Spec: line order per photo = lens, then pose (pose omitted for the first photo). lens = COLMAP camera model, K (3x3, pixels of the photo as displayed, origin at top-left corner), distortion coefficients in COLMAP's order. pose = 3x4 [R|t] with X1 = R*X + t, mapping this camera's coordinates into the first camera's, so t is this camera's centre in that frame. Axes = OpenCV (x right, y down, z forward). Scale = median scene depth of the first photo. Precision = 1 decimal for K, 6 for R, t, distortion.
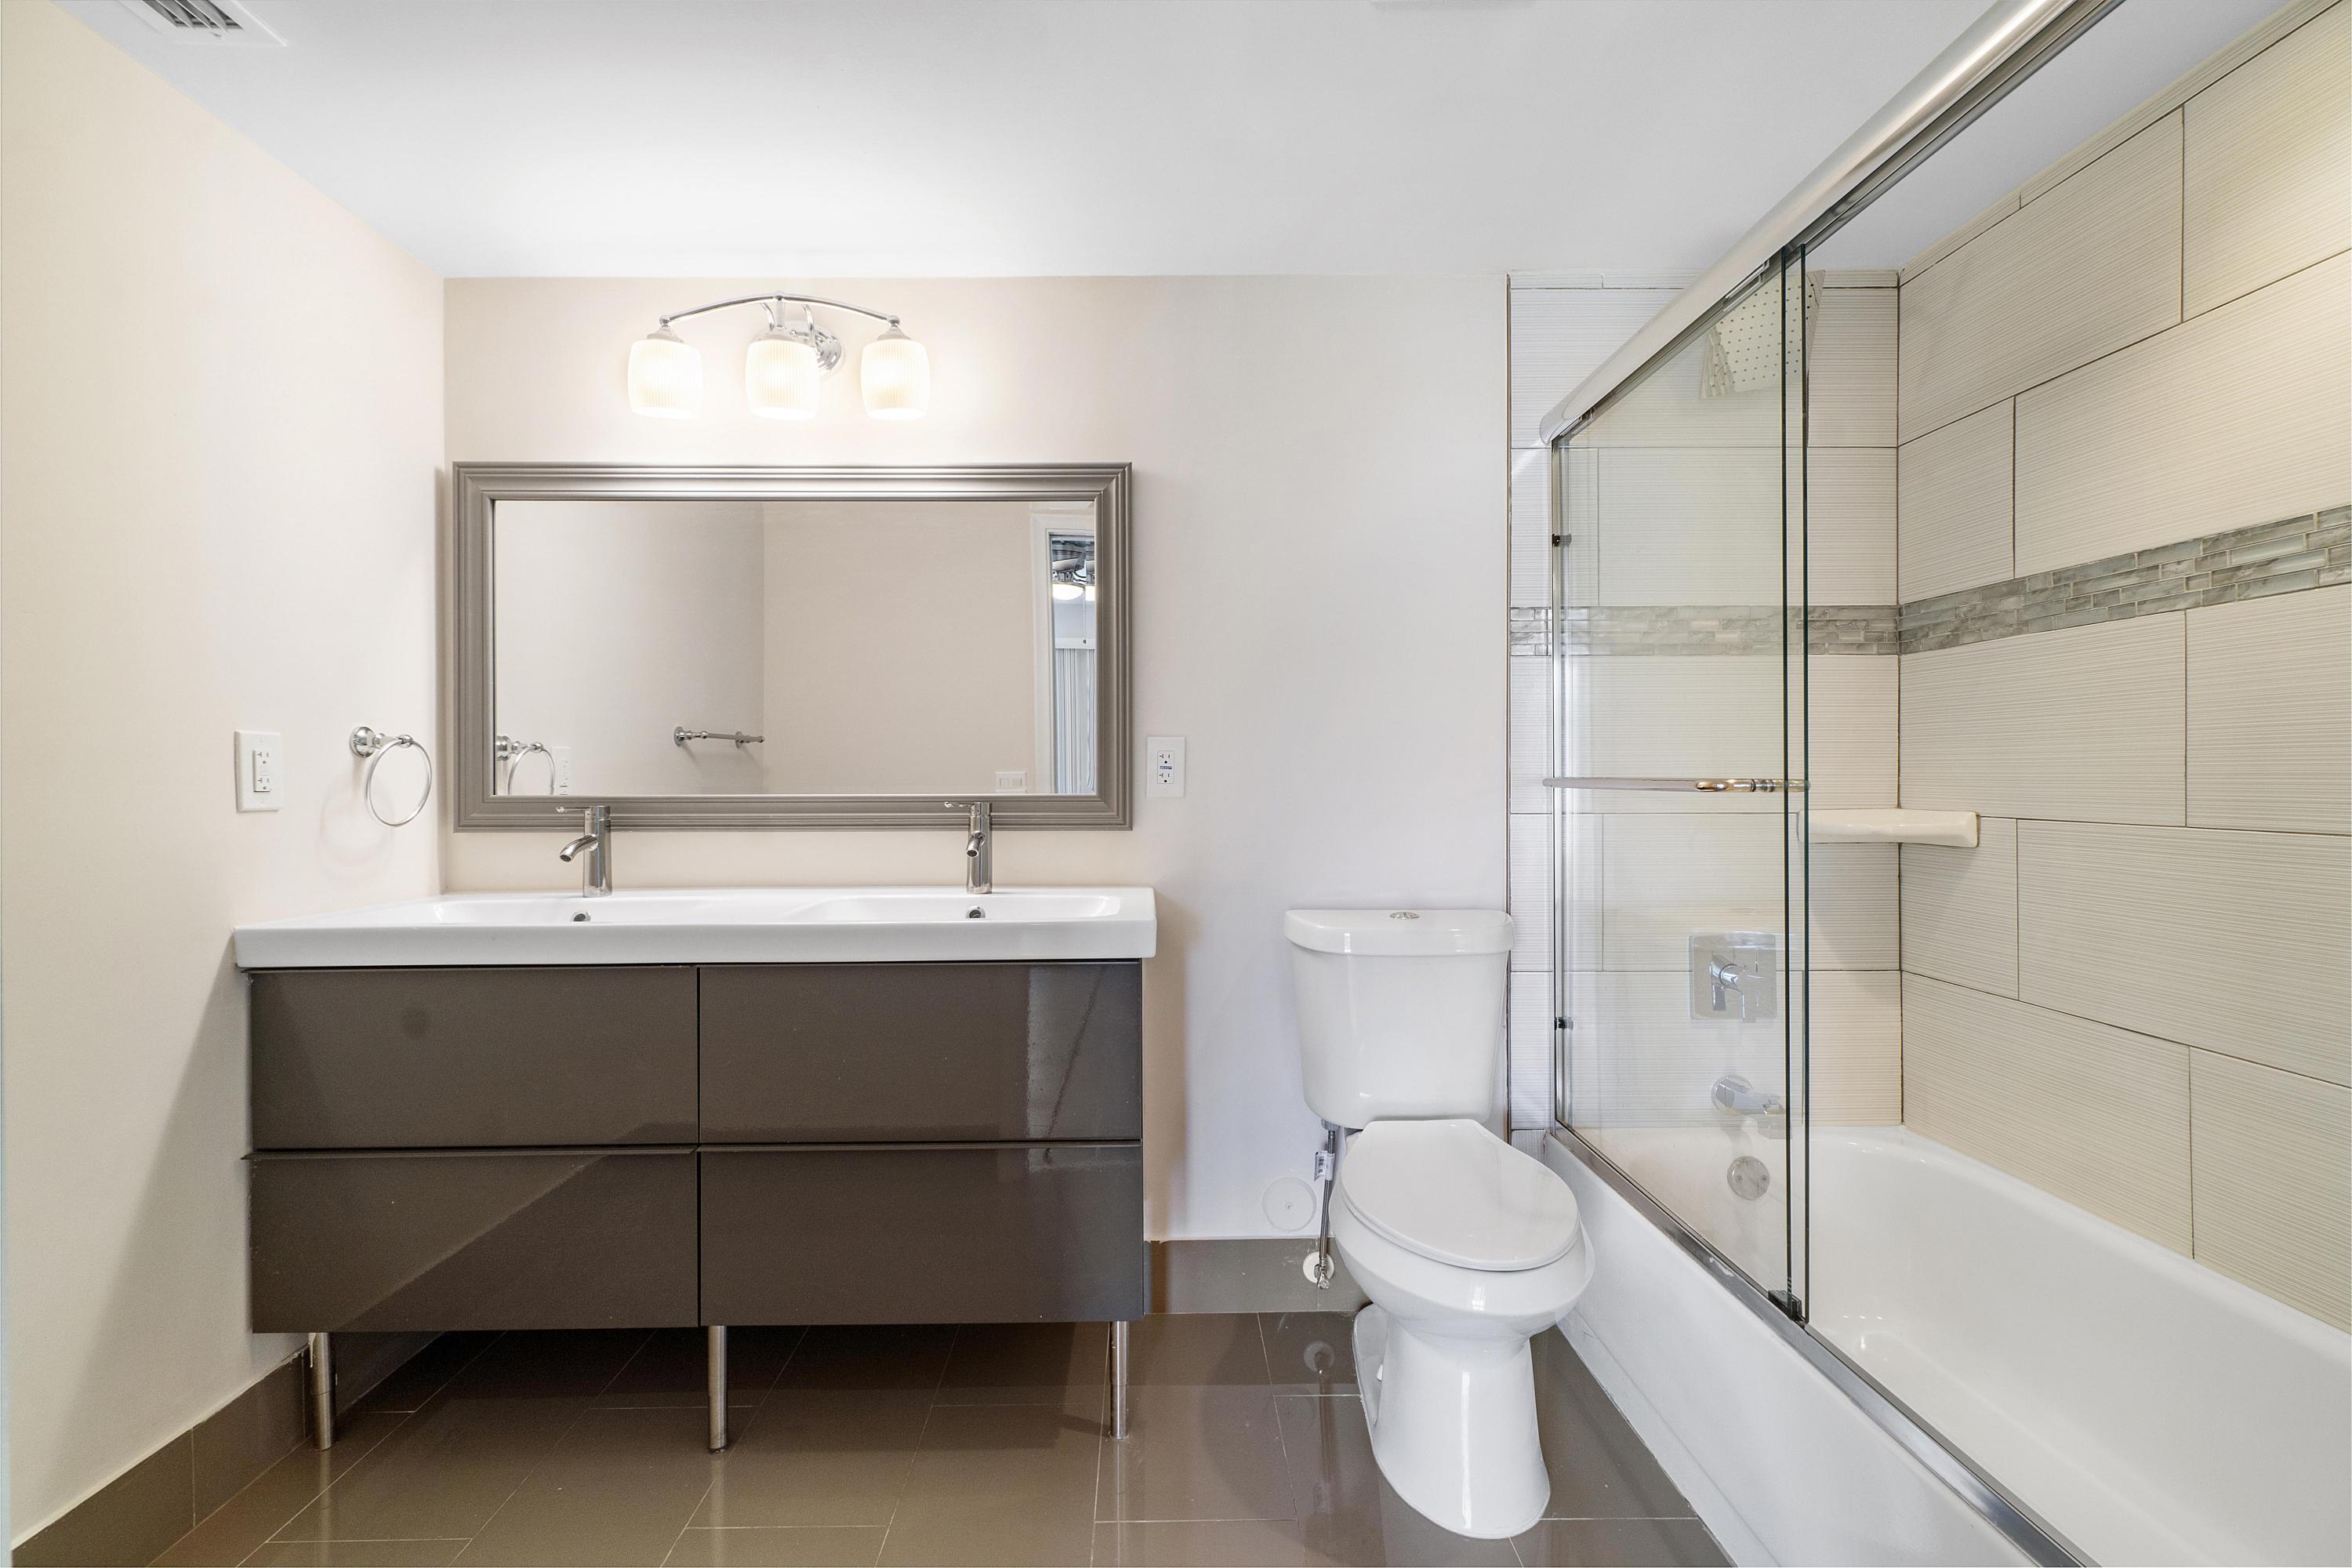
lens RADIAL K [[986.8, 0, 1176.0], [0, 986.8, 784.0], [0, 0, 1]] dist [0.001088, -0.000324]
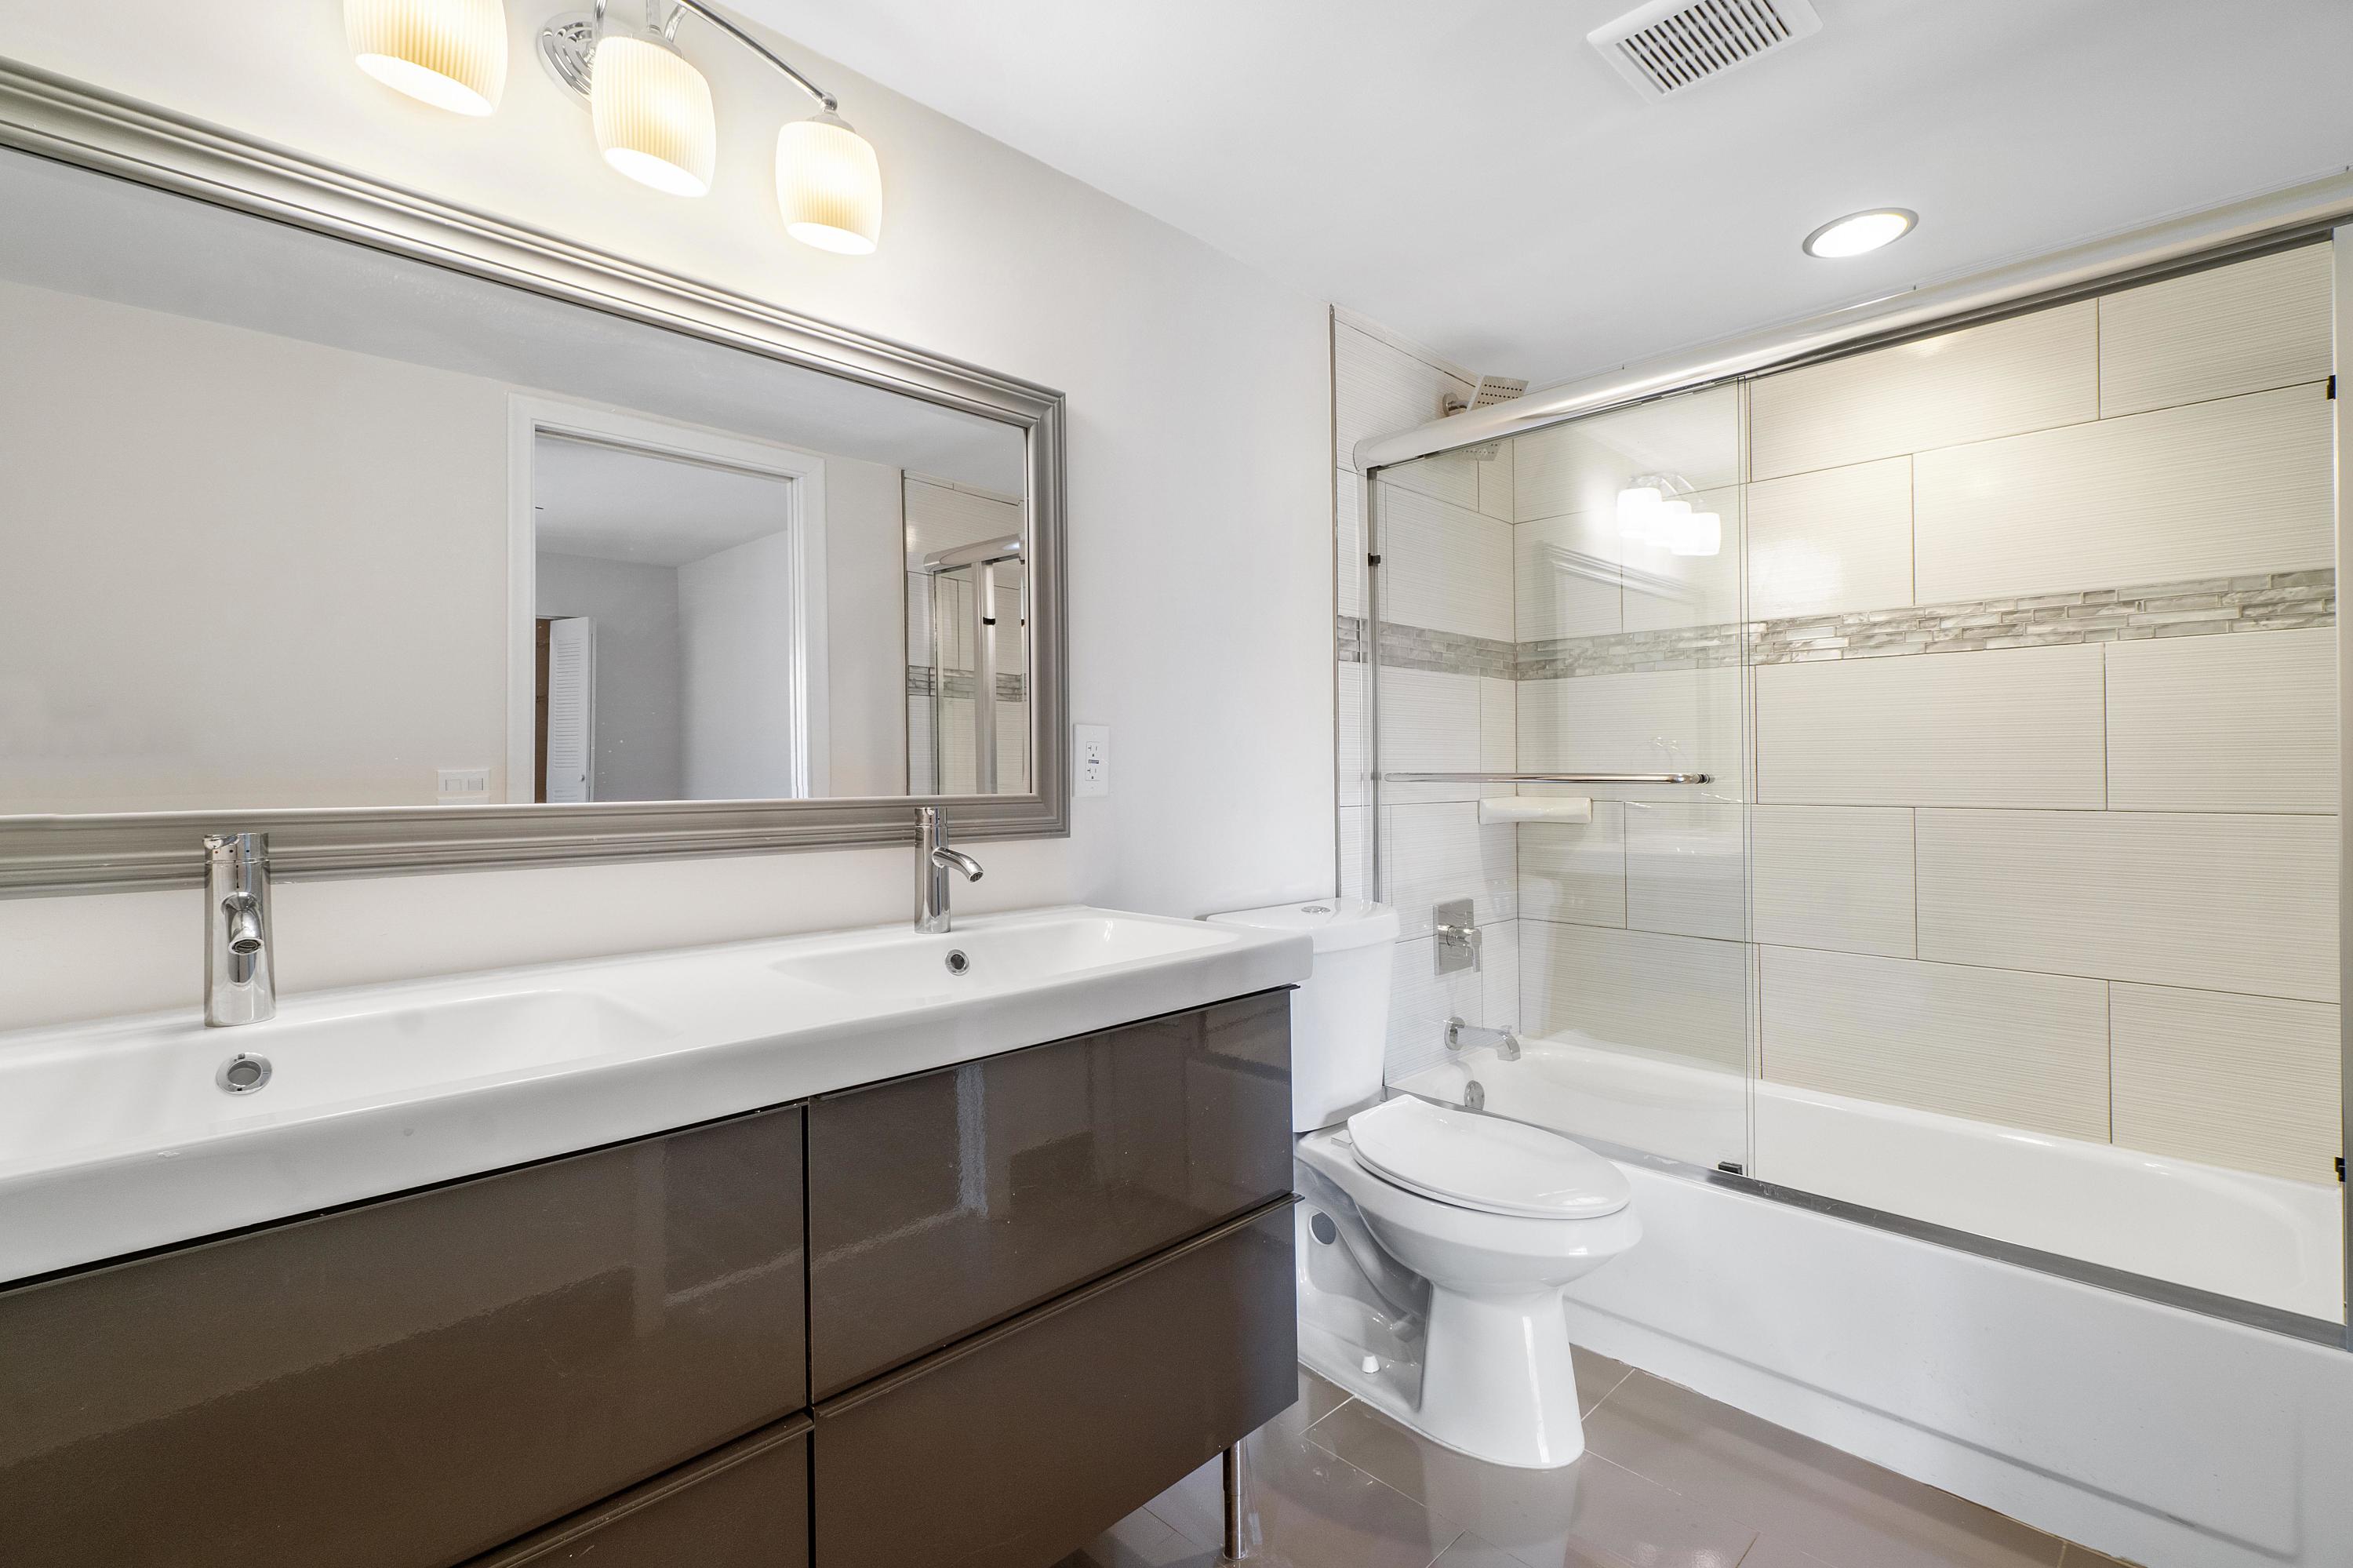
lens RADIAL K [[1061.4, 0, 1176.5], [0, 1061.4, 784.0], [0, 0, 1]] dist [0.000015, -0.000208]
pose [[0.717089, -0.007758, 0.696938, -0.603474], [0.014016, 0.999896, -0.003291, 0.006562], [-0.696841, 0.012129, 0.717124, 0.300118]]
